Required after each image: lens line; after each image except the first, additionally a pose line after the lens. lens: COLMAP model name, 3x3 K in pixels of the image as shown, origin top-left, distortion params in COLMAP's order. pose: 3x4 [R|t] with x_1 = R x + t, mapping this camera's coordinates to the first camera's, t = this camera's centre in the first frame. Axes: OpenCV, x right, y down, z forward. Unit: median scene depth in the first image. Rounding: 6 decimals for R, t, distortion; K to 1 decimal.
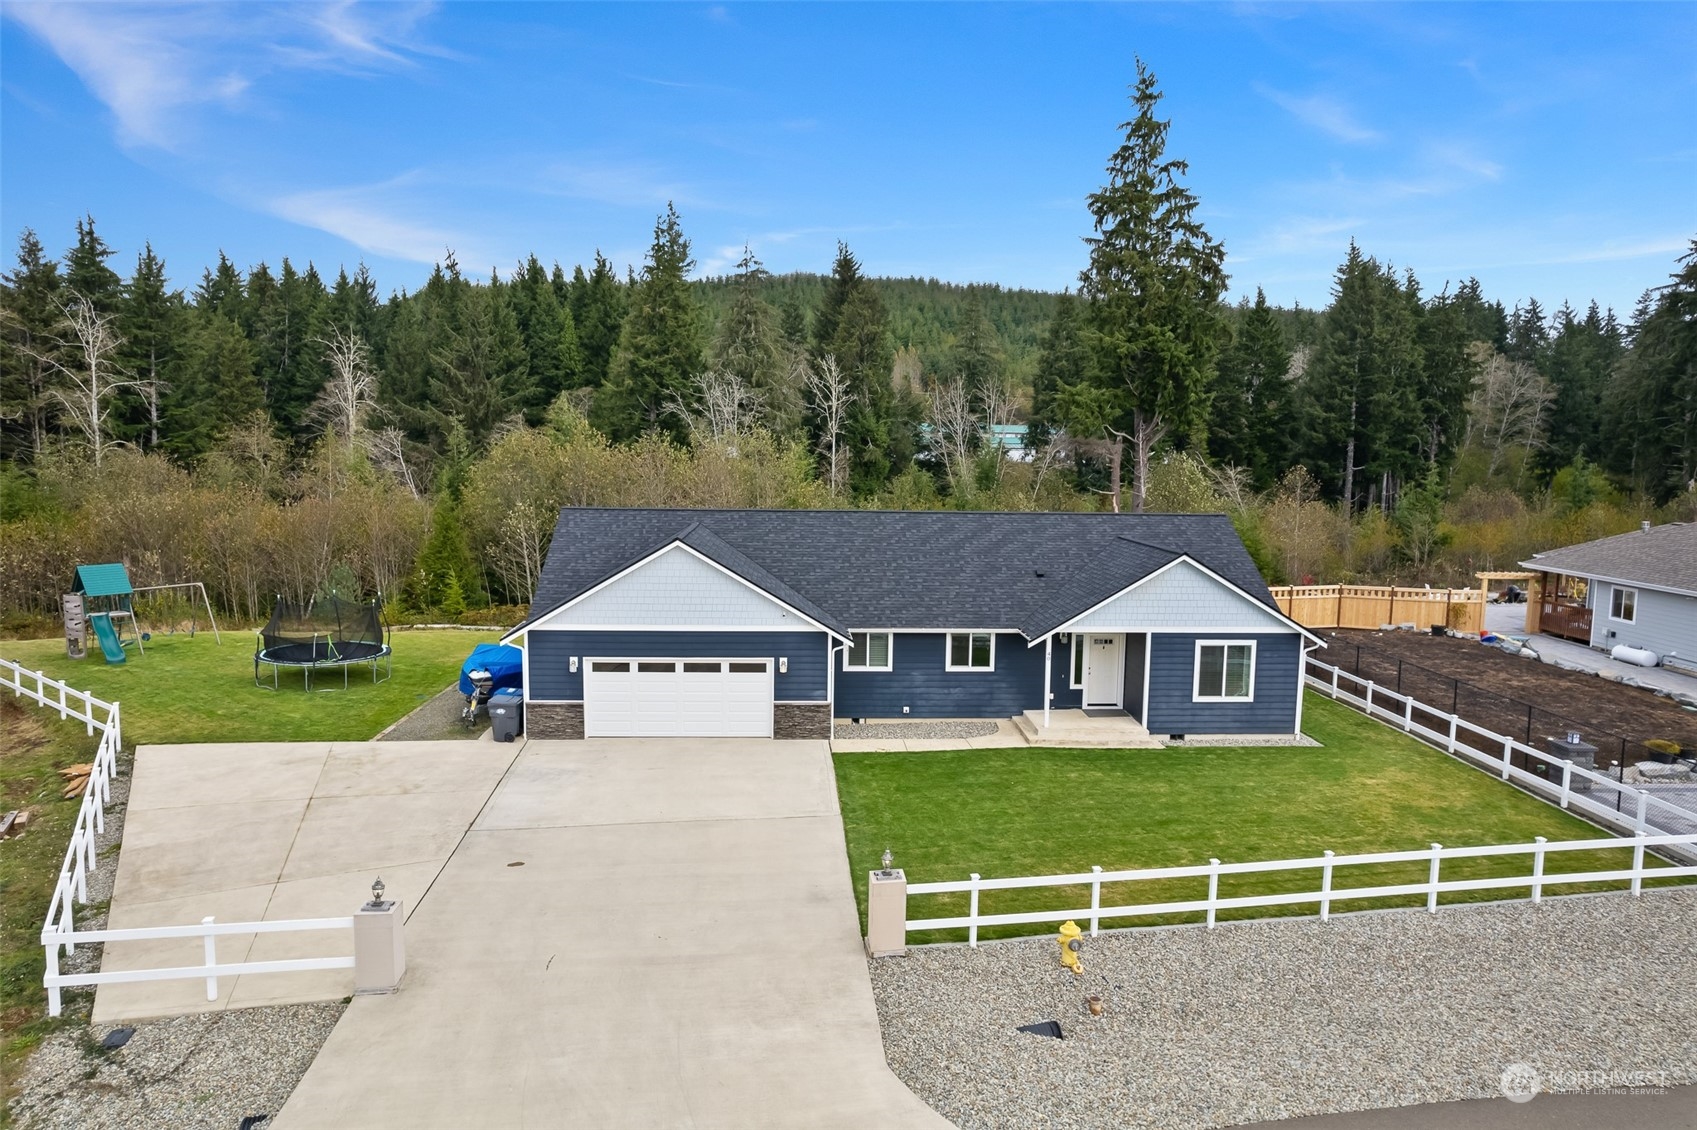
lens RADIAL K [[1082.2, 0, 844.4], [0, 1082.2, 553.9], [0, 0, 1]] dist [-0.059015, 0.048991]
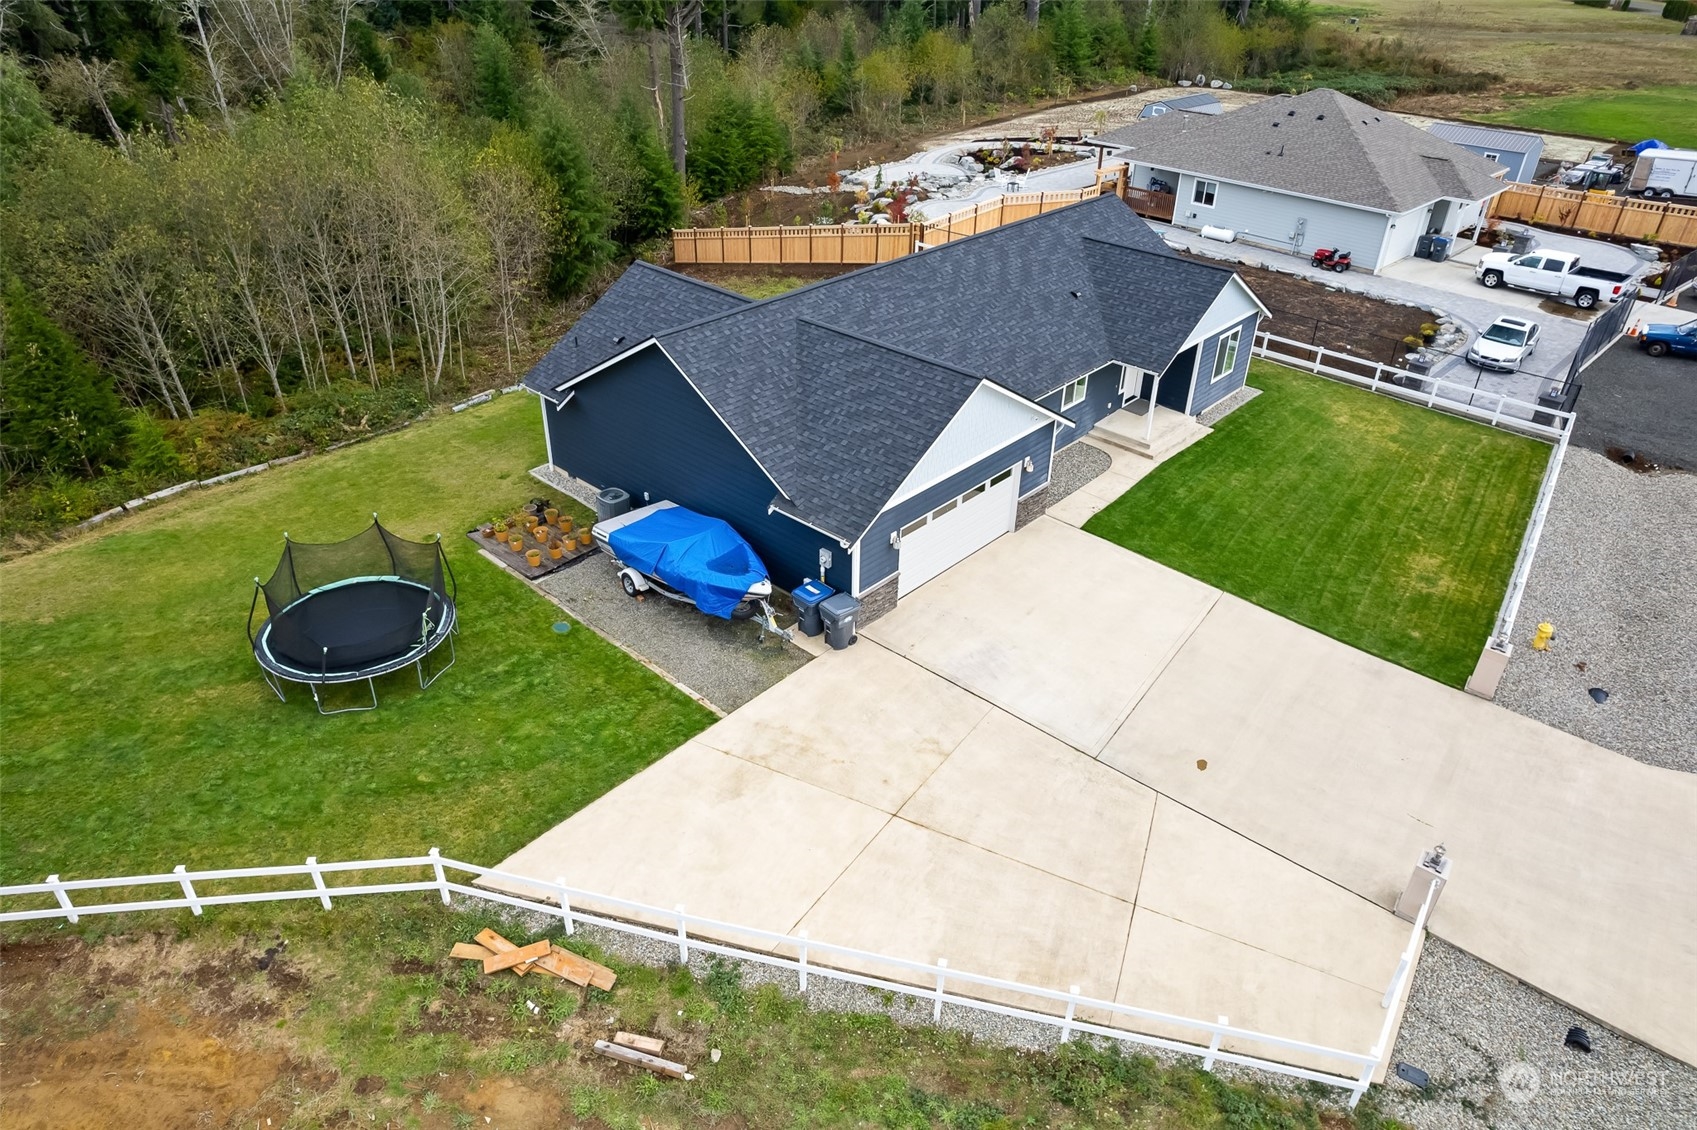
lens RADIAL K [[1082.2, 0, 847.0], [0, 1082.2, 561.6], [0, 0, 1]] dist [-0.059015, 0.048991]
pose [[0.713069, -0.371515, 0.594567, -0.802163], [0.062079, 0.878182, 0.474281, -0.302731], [-0.698340, -0.301285, 0.649267, 0.432322]]
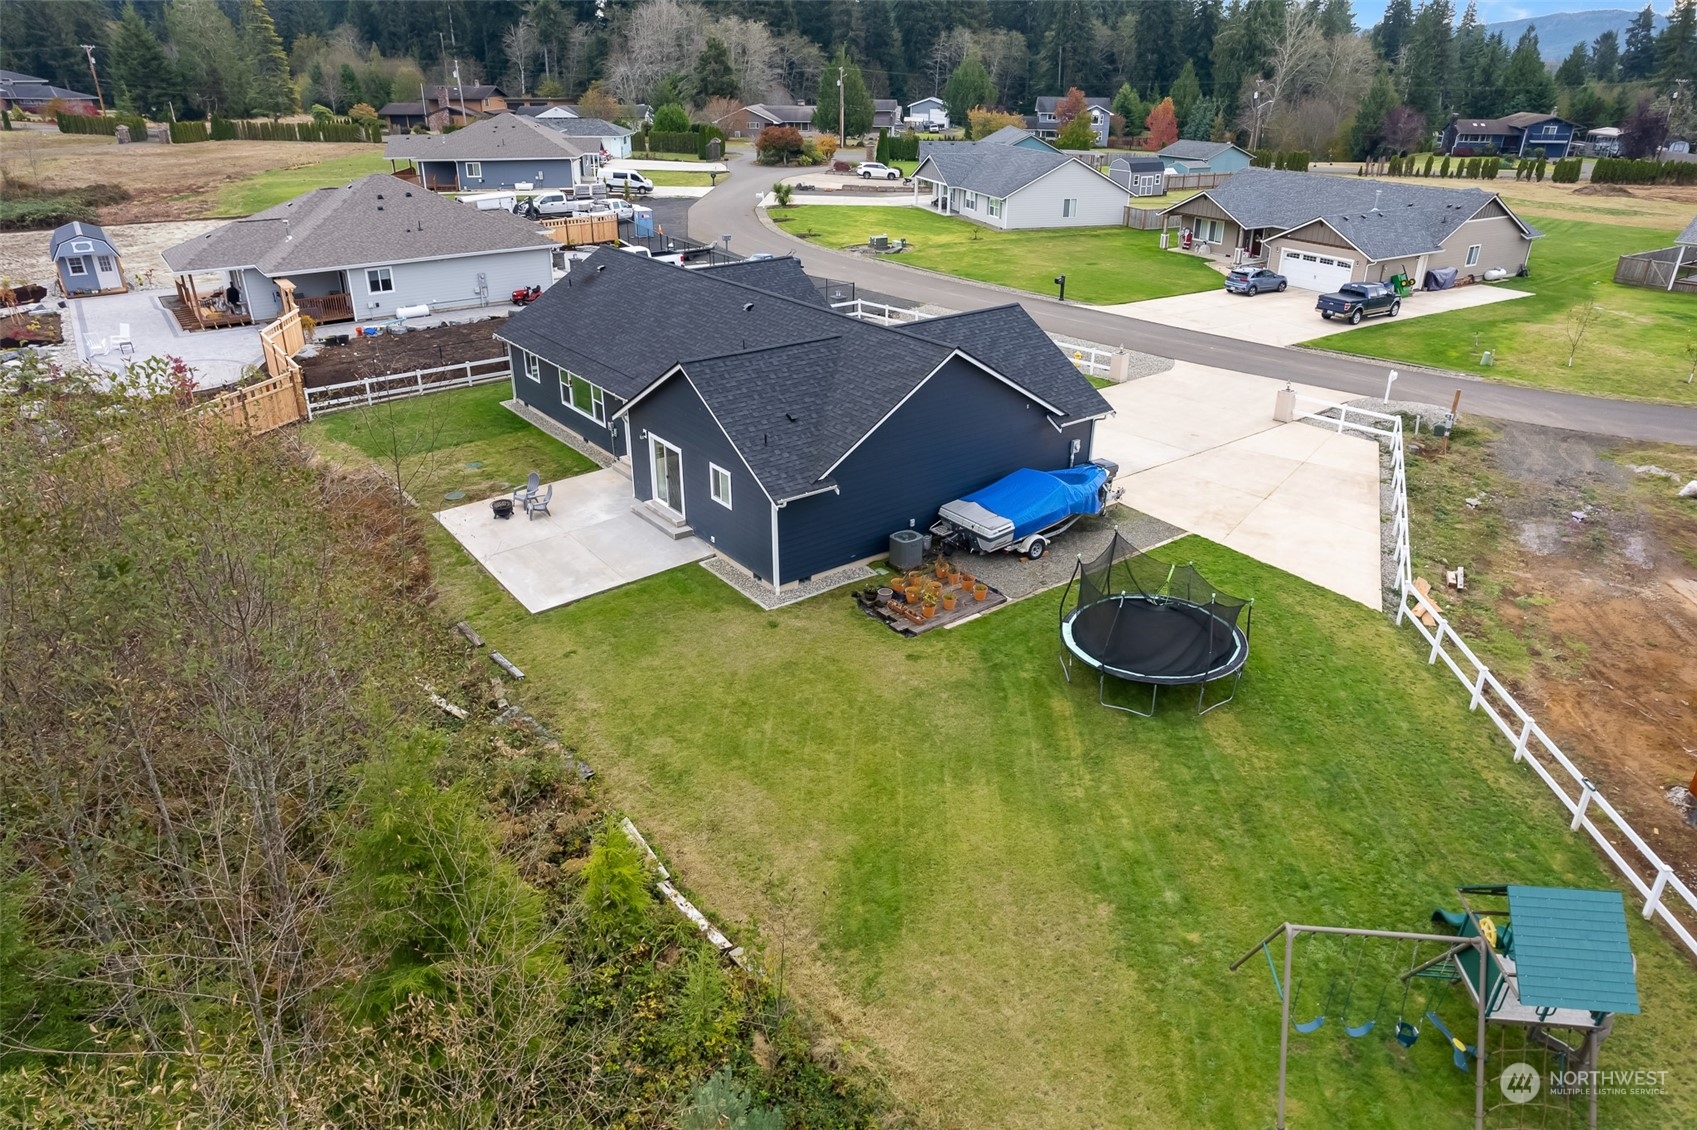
lens RADIAL K [[1082.2, 0, 845.7], [0, 1082.2, 564.7], [0, 0, 1]] dist [-0.059015, 0.048991]
pose [[-0.564135, -0.368388, 0.738947, -1.075985], [0.071235, 0.869901, 0.488055, -0.375364], [-0.822604, 0.327968, -0.464499, 1.813136]]
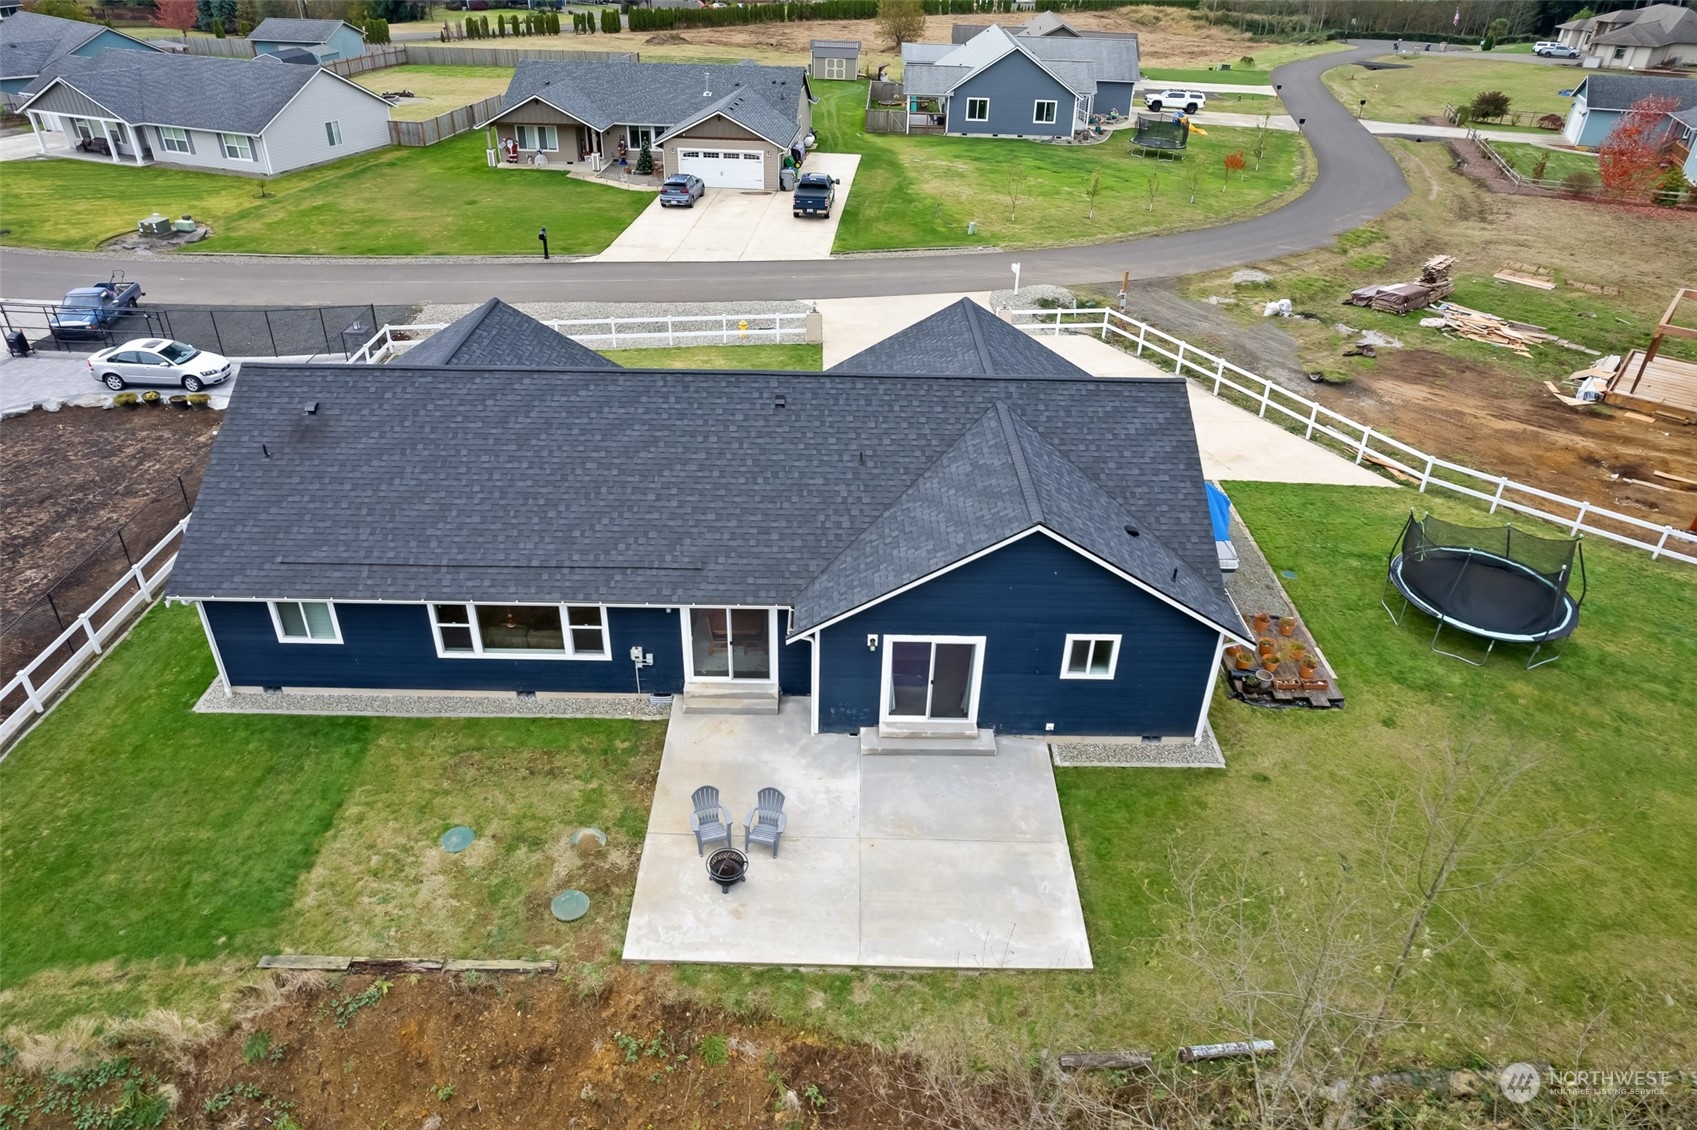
lens RADIAL K [[1082.2, 0, 841.7], [0, 1082.2, 568.4], [0, 0, 1]] dist [-0.059015, 0.048991]
pose [[-0.998273, -0.054210, 0.022642, -0.066656], [-0.029051, 0.790490, 0.611785, -0.445406], [-0.051063, 0.610071, -0.790700, 1.968179]]
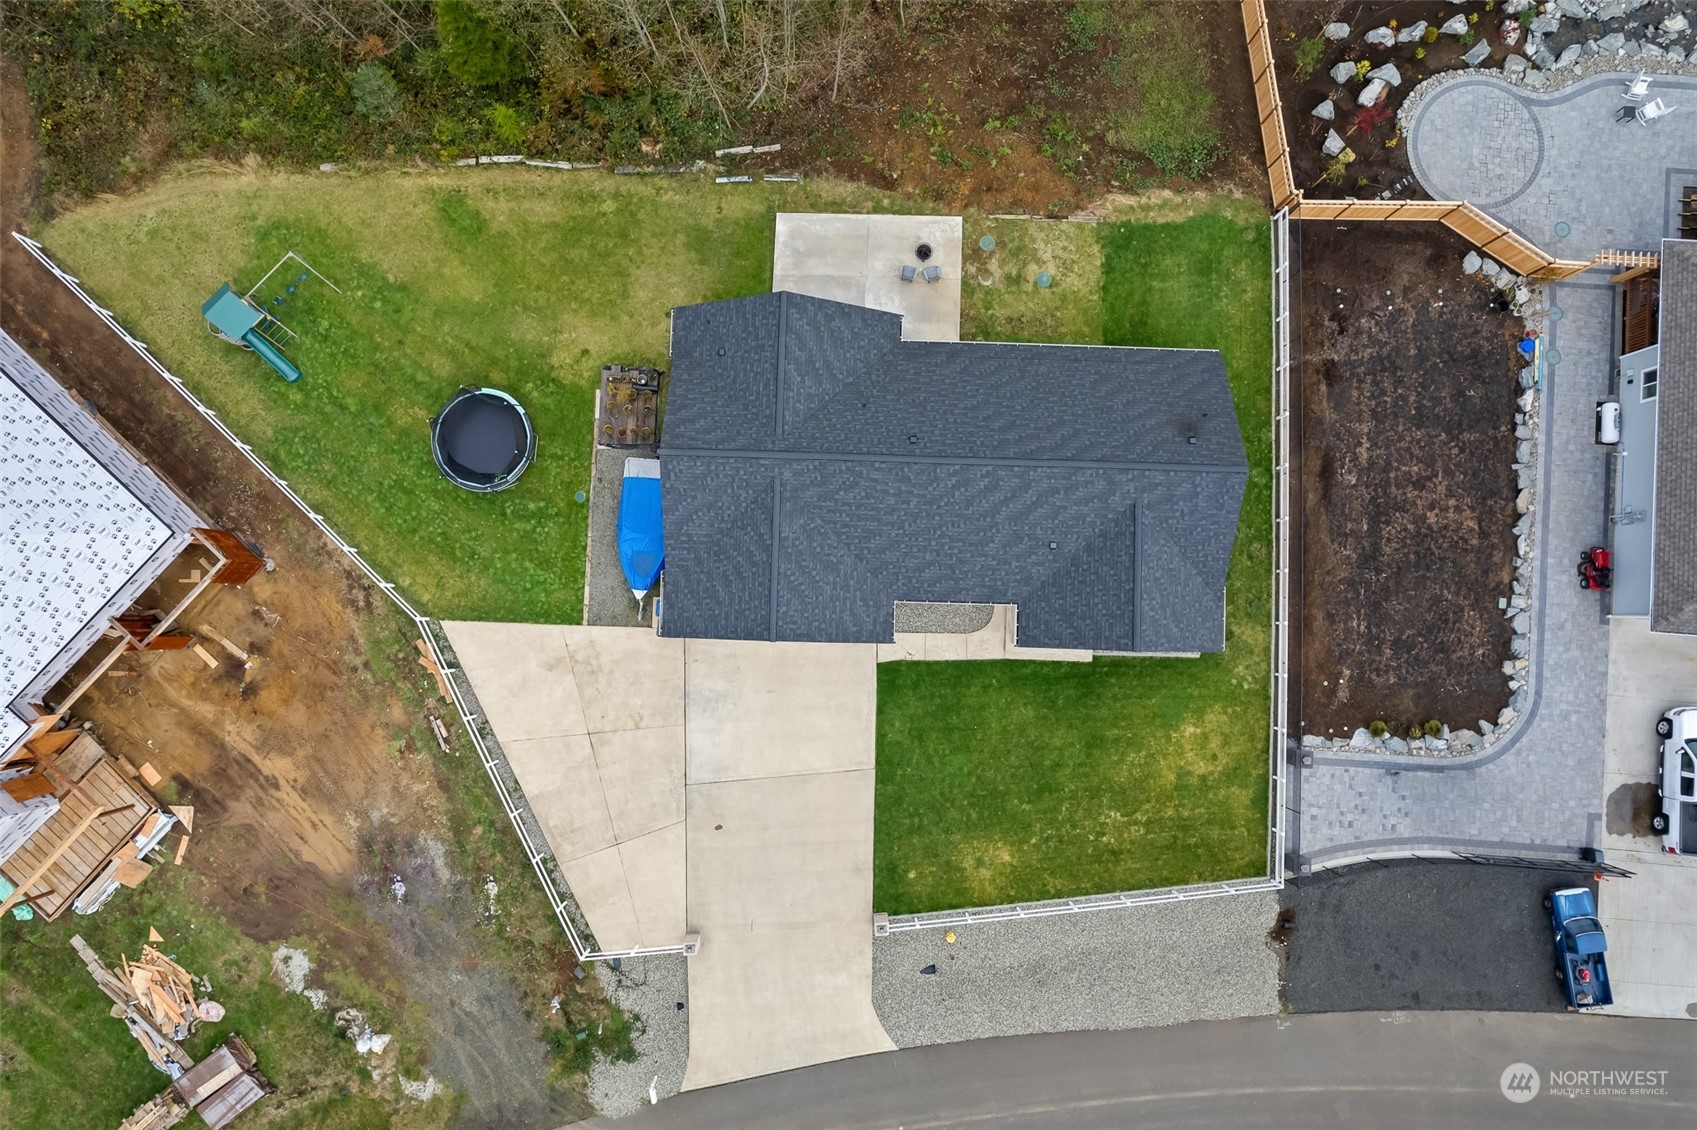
lens RADIAL K [[1082.2, 0, 851.6], [0, 1082.2, 568.5], [0, 0, 1]] dist [-0.059015, 0.048991]
pose [[0.996715, 0.080528, -0.008640, -0.045247], [-0.004088, 0.156564, 0.987659, -1.368981], [0.080887, -0.984380, 0.156379, 0.849534]]
